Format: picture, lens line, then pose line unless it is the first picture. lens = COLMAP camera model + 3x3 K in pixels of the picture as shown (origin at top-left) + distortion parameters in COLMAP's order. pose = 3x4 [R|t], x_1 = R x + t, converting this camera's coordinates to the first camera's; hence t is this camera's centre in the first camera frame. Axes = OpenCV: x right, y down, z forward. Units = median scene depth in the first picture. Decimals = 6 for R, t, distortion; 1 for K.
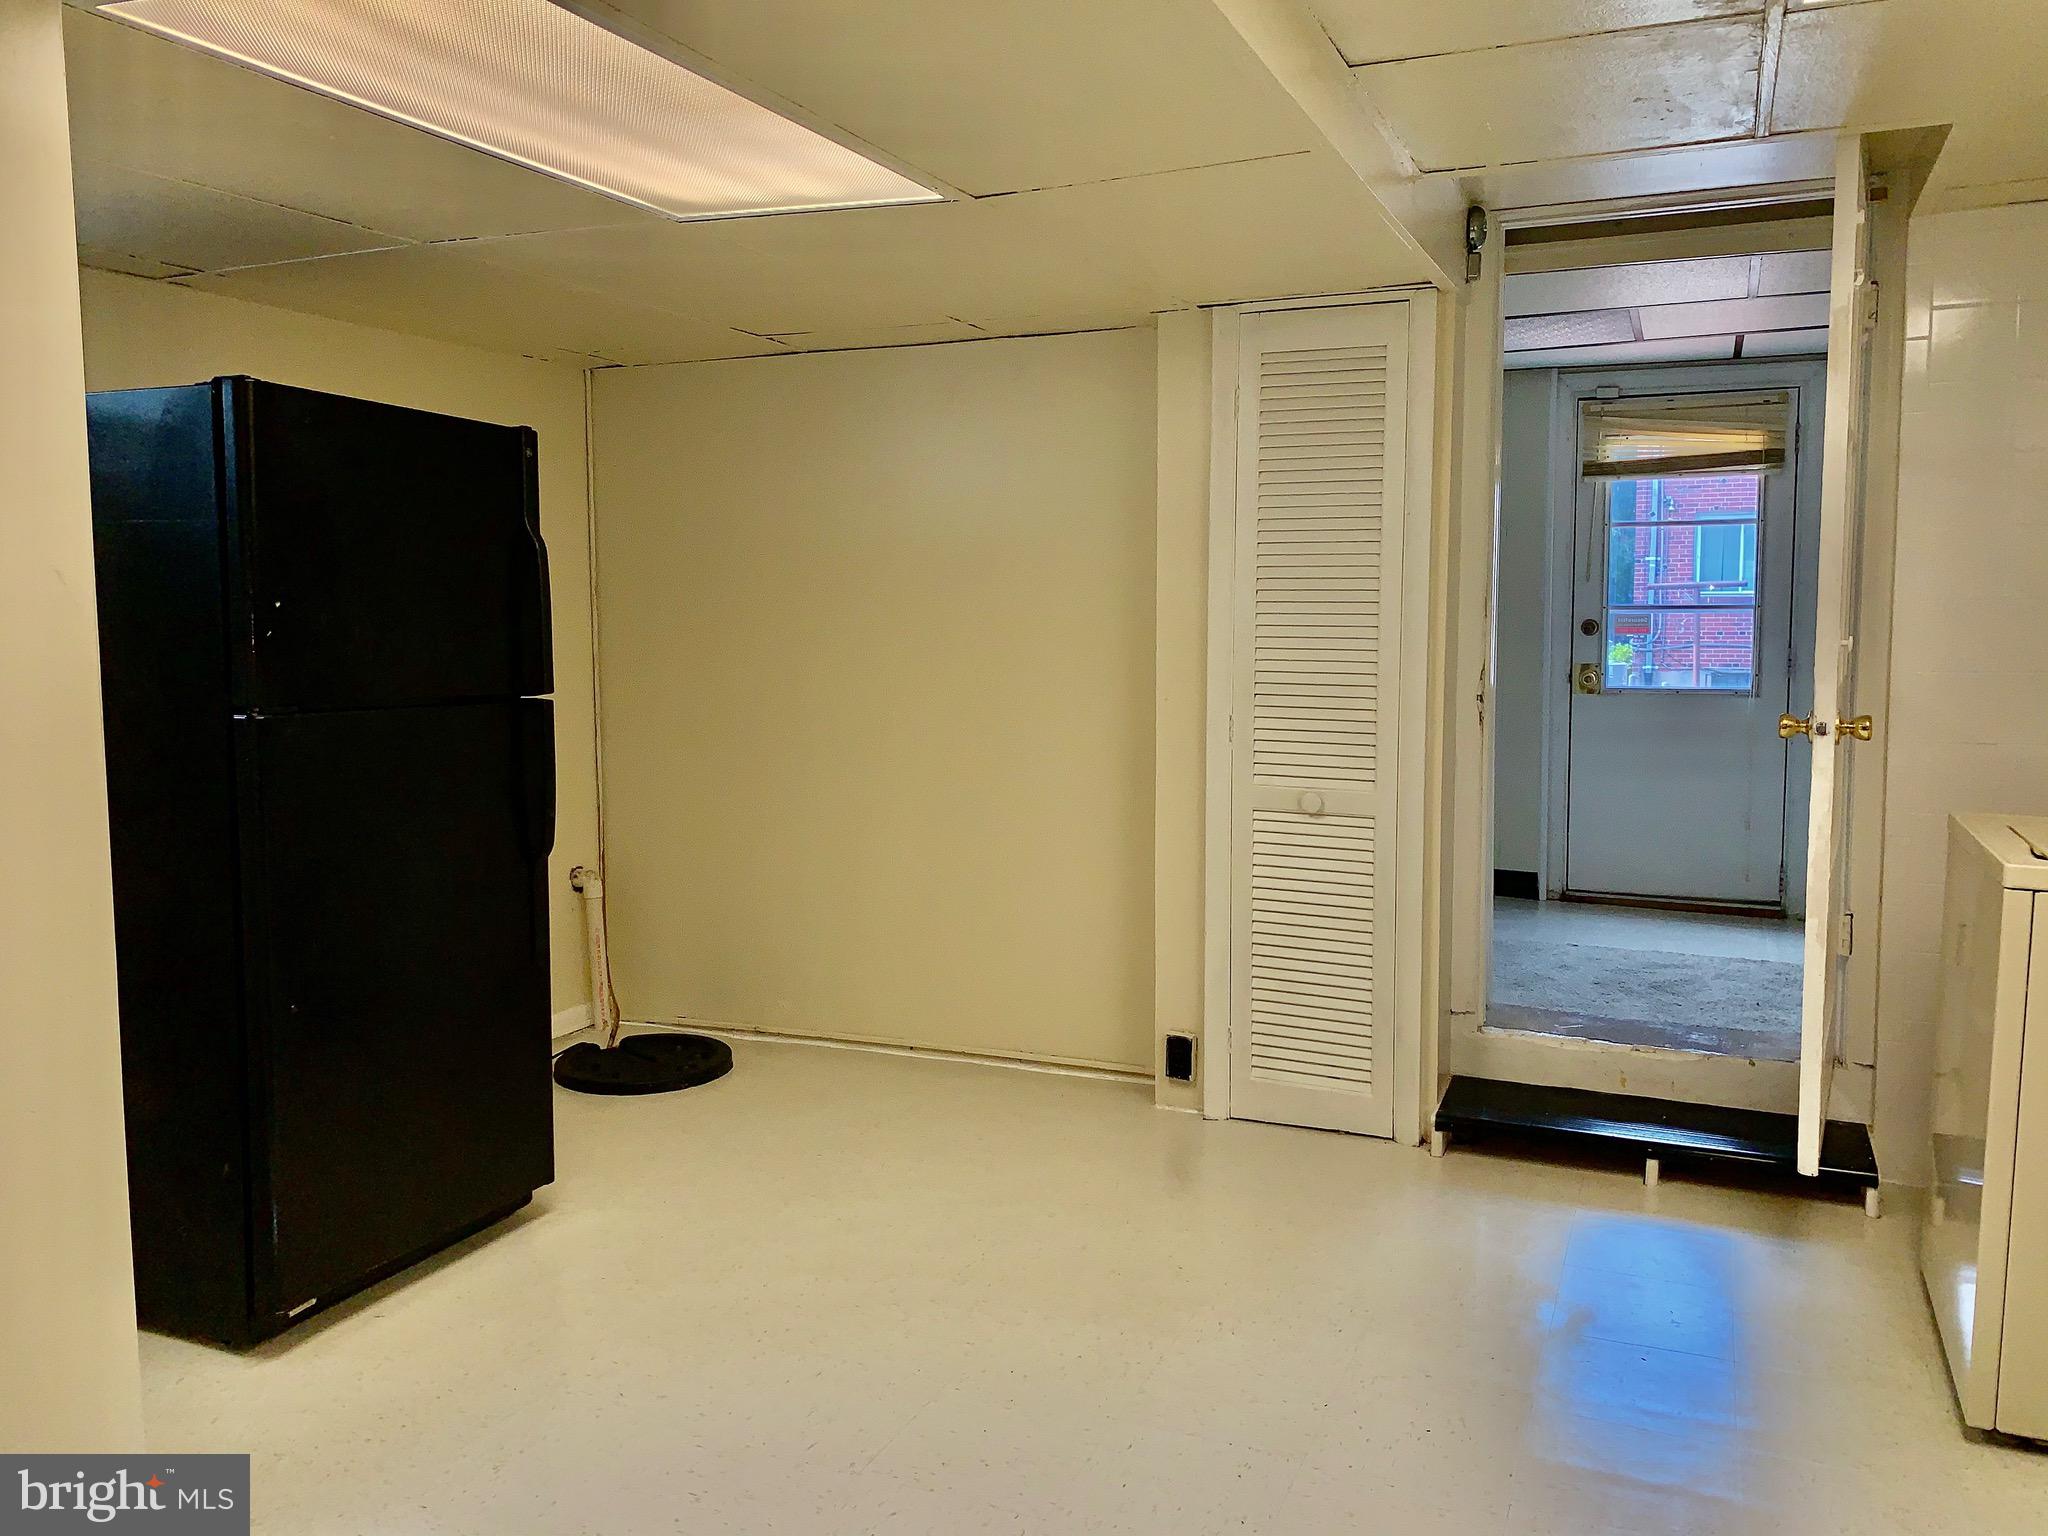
lens RADIAL K [[1570.7, 0, 1014.9], [0, 1570.7, 758.0], [0, 0, 1]] dist [0.023804, -0.023676]
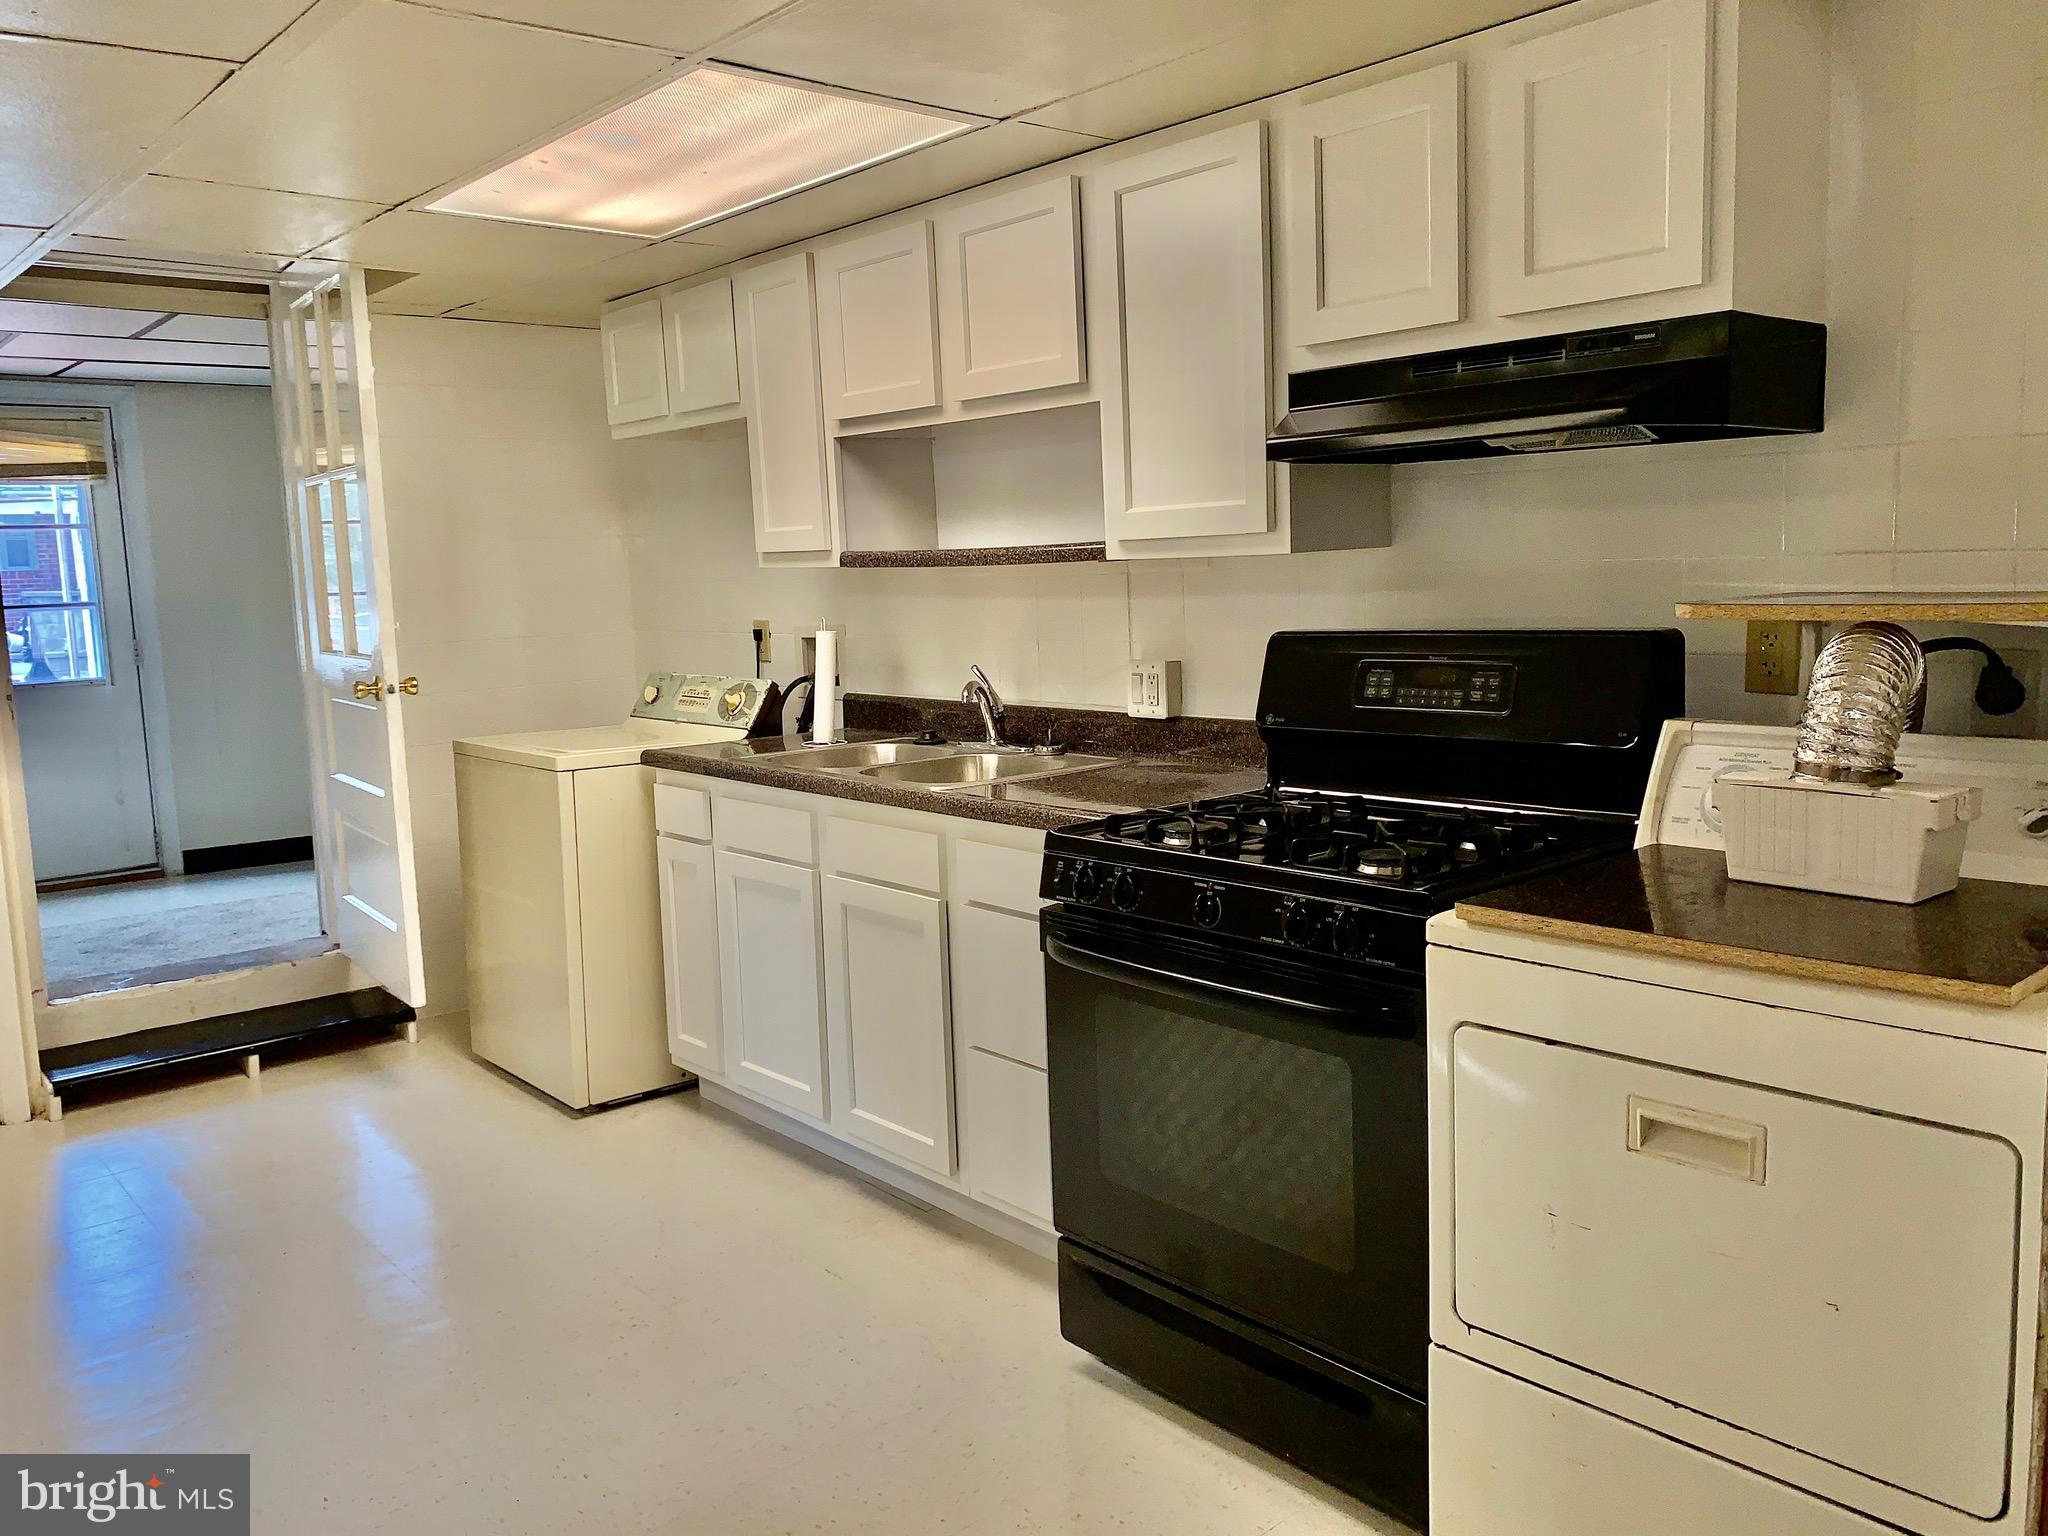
lens RADIAL K [[1570.7, 0, 1020.5], [0, 1570.7, 765.0], [0, 0, 1]] dist [0.023804, -0.023676]
pose [[0.426223, -0.125681, 0.895845, -0.264936], [0.115627, 0.989748, 0.083842, -0.002126], [-0.897198, 0.067849, 0.436385, -0.056462]]
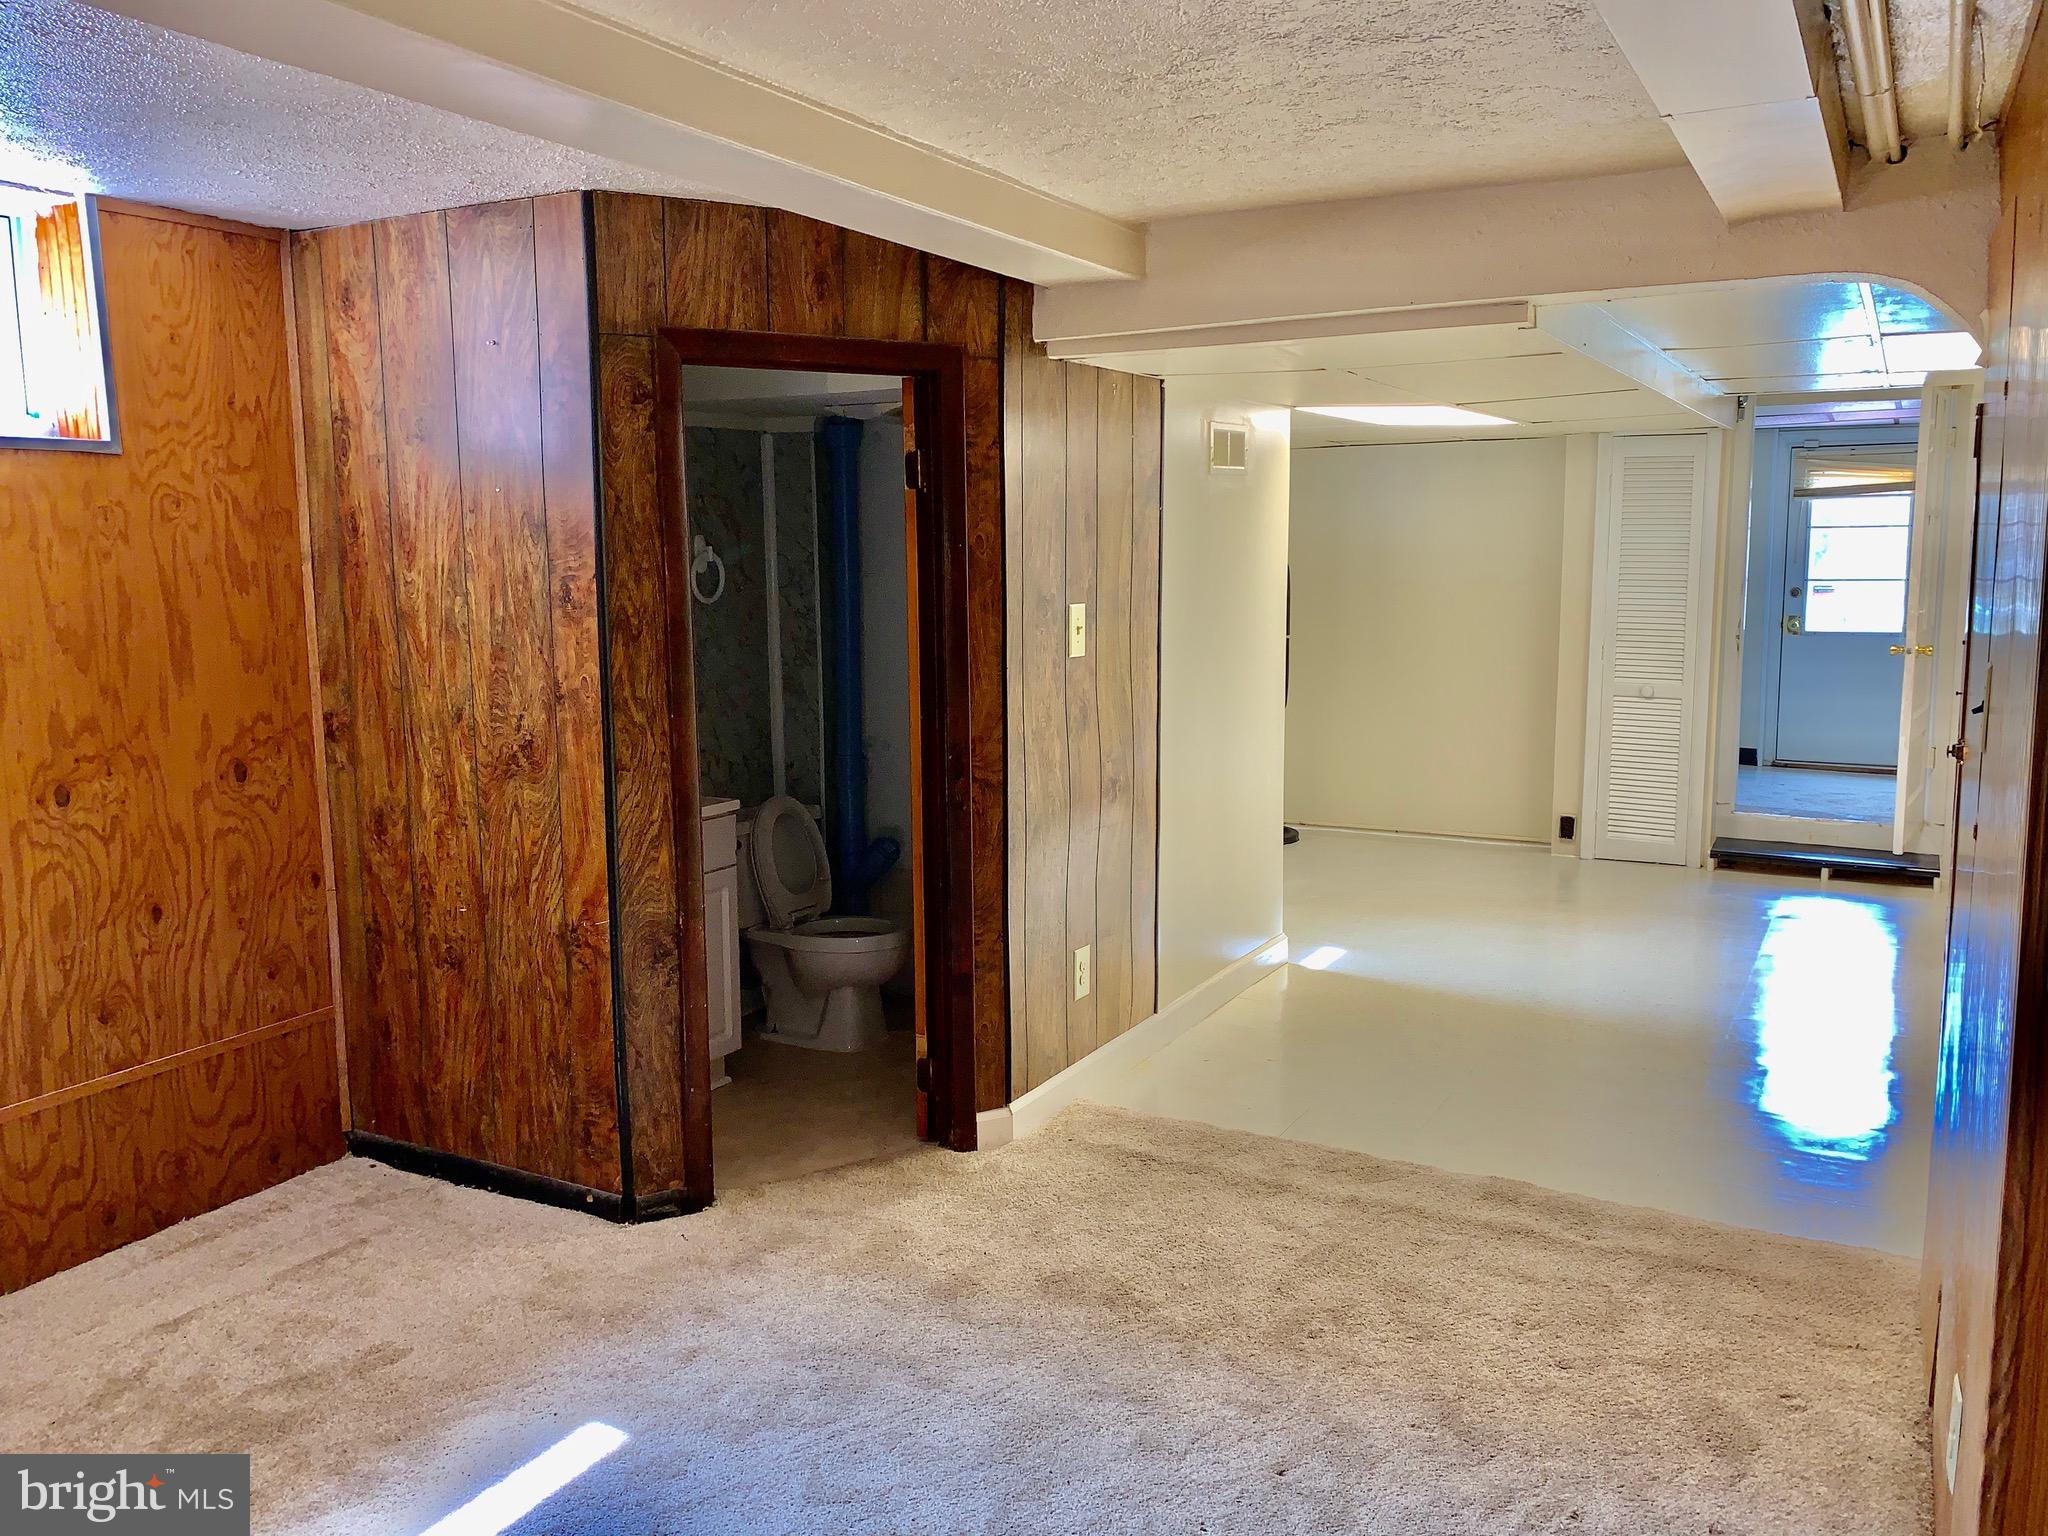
lens RADIAL K [[1570.7, 0, 1028.2], [0, 1570.7, 767.4], [0, 0, 1]] dist [0.023804, -0.023676]
pose [[0.995610, 0.007865, -0.093265, -0.265918], [-0.003744, 0.999012, 0.044282, 0.026596], [0.093521, -0.043739, 0.994656, -0.688917]]
